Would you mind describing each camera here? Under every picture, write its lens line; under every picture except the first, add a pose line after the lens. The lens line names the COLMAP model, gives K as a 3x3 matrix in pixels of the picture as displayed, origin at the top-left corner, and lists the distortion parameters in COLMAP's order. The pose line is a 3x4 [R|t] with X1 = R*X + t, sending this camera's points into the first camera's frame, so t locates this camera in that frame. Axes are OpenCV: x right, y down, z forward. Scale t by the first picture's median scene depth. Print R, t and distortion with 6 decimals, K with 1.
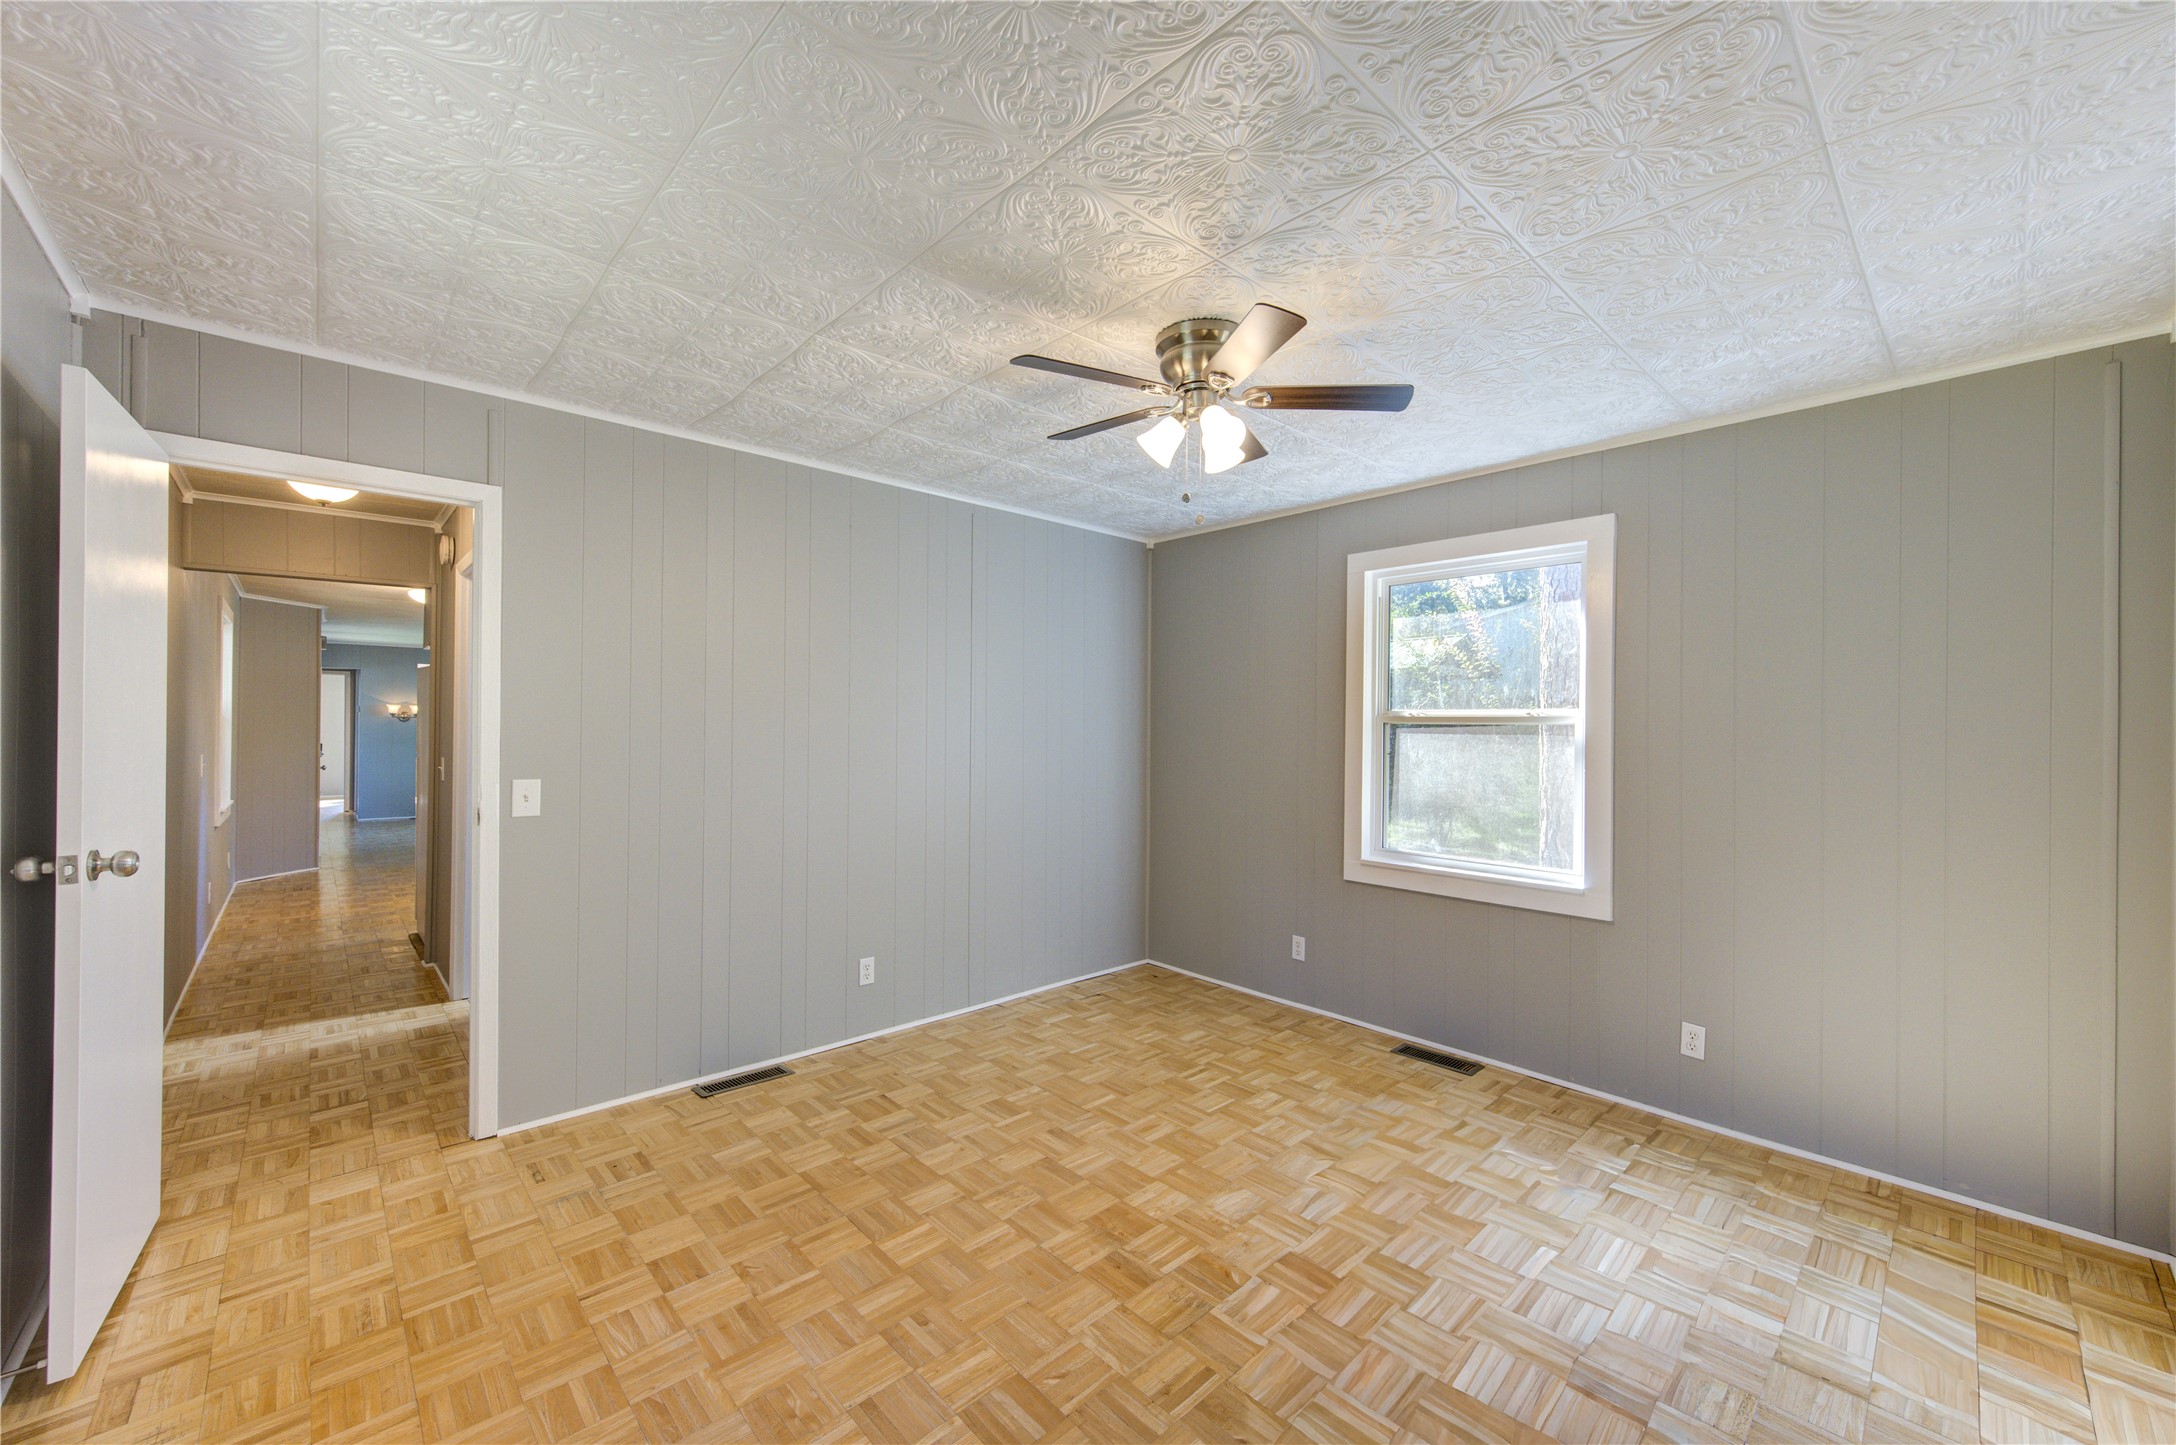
lens RADIAL K [[849.1, 0, 1091.7], [0, 849.1, 727.1], [0, 0, 1]] dist [0.002070, 0.000086]
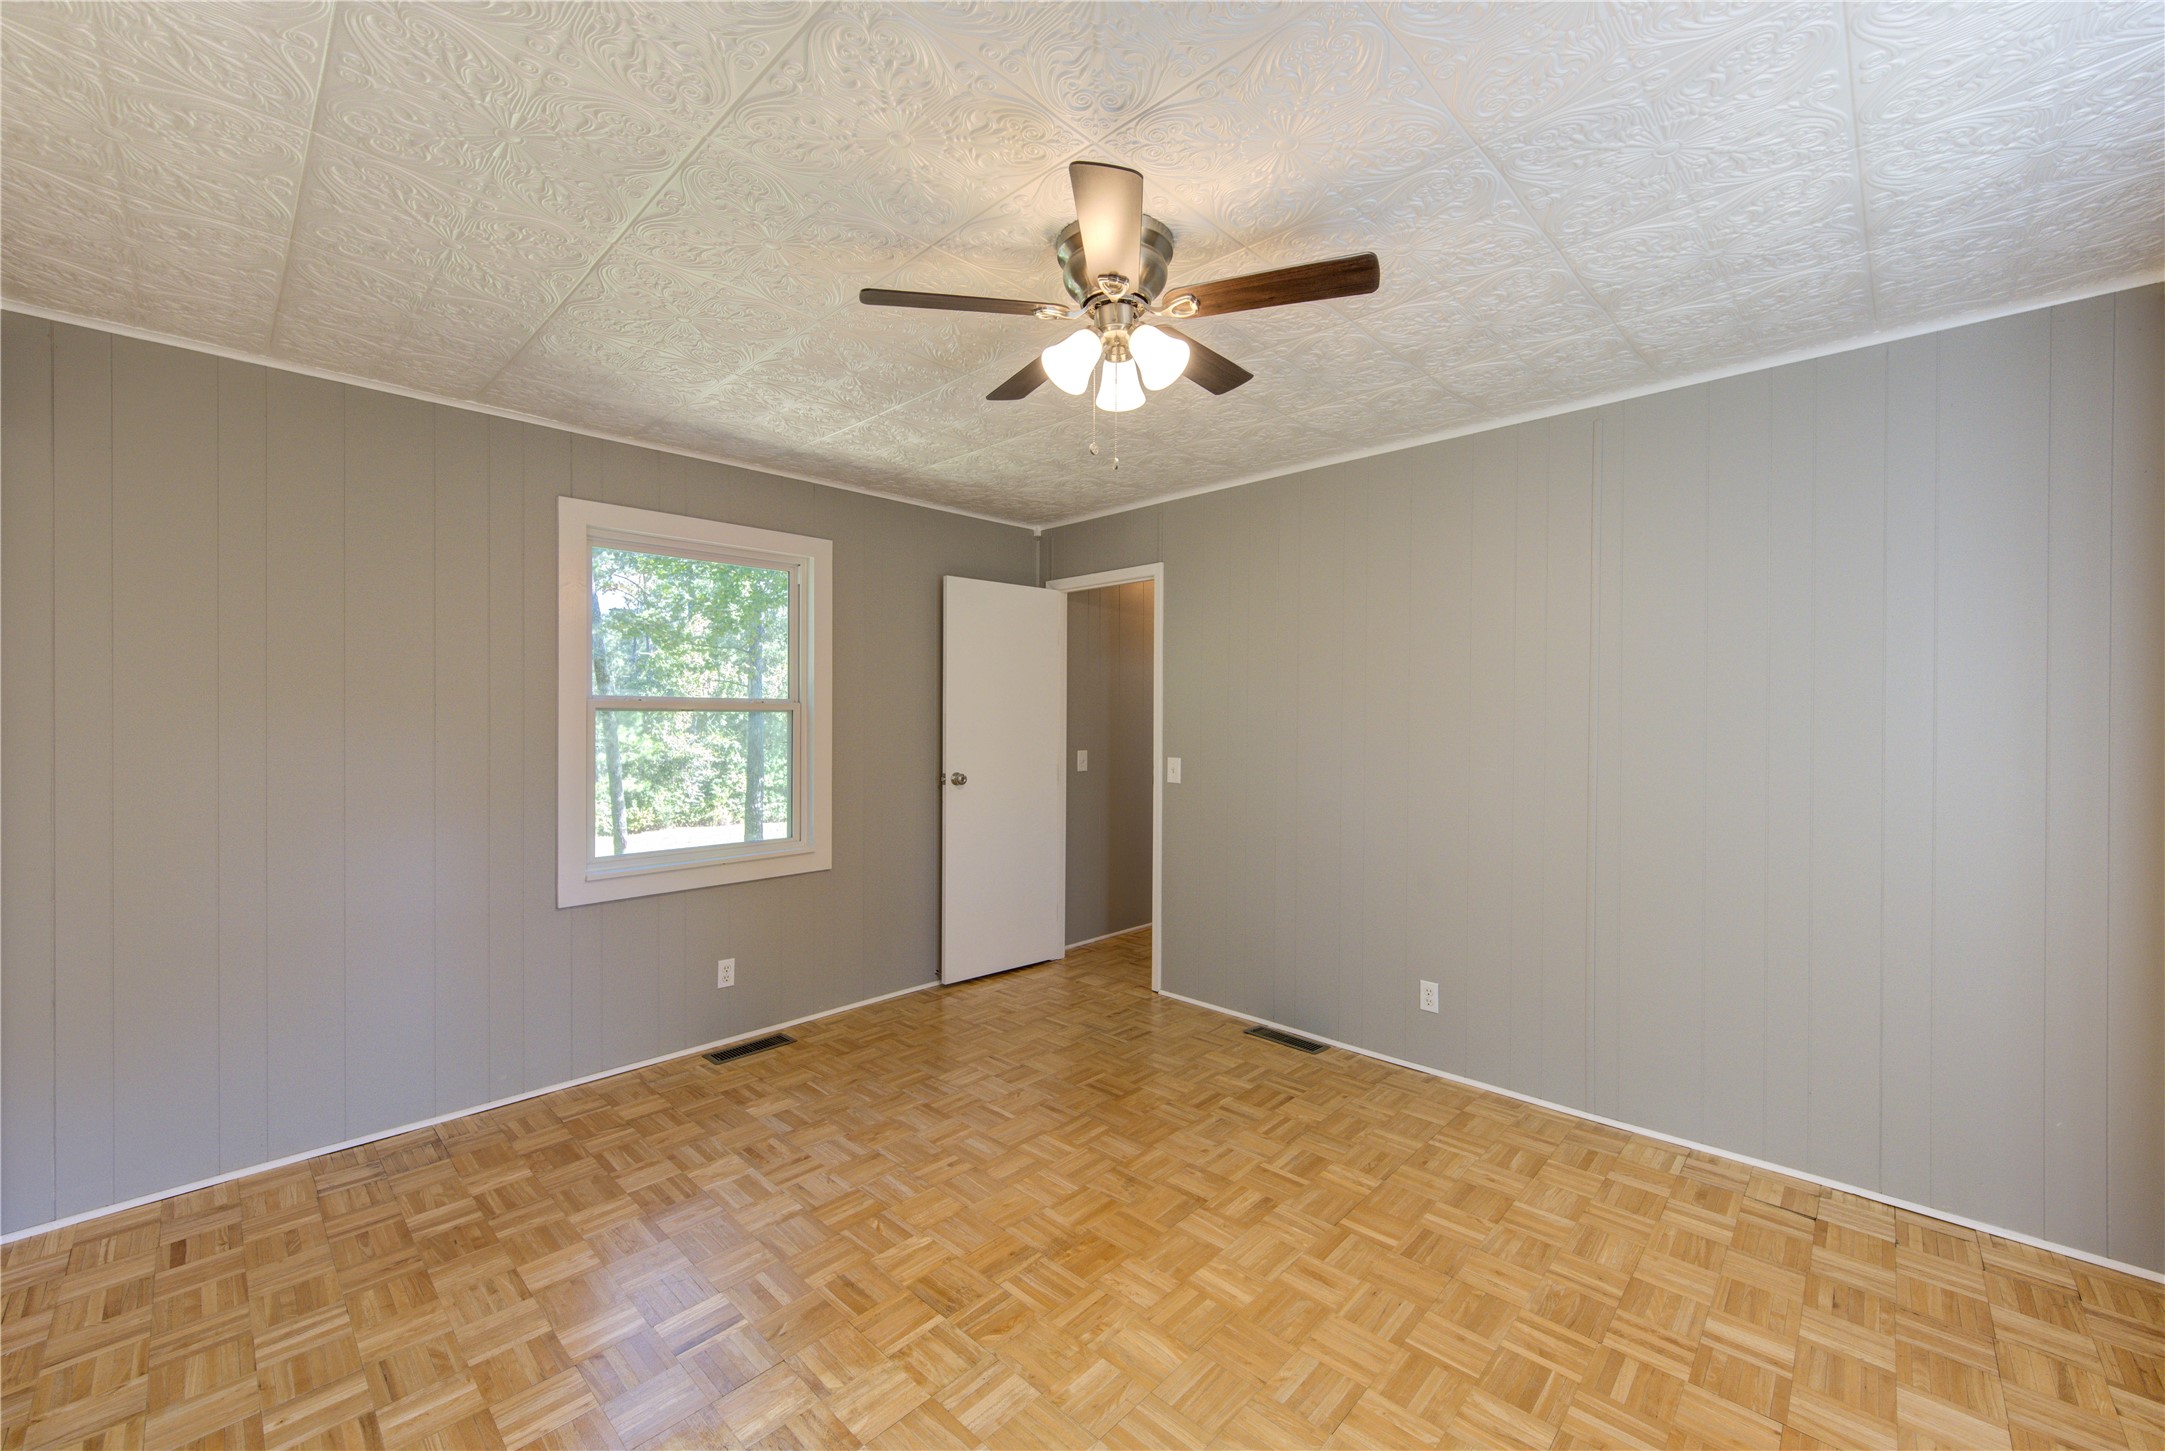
lens RADIAL K [[861.0, 0, 1092.6], [0, 861.0, 724.2], [0, 0, 1]] dist [0.000702, -0.000006]
pose [[0.055645, 0.005126, -0.998437, 0.735436], [0.002164, 0.999984, 0.005254, -0.004002], [0.998448, -0.002453, 0.055633, 0.716474]]
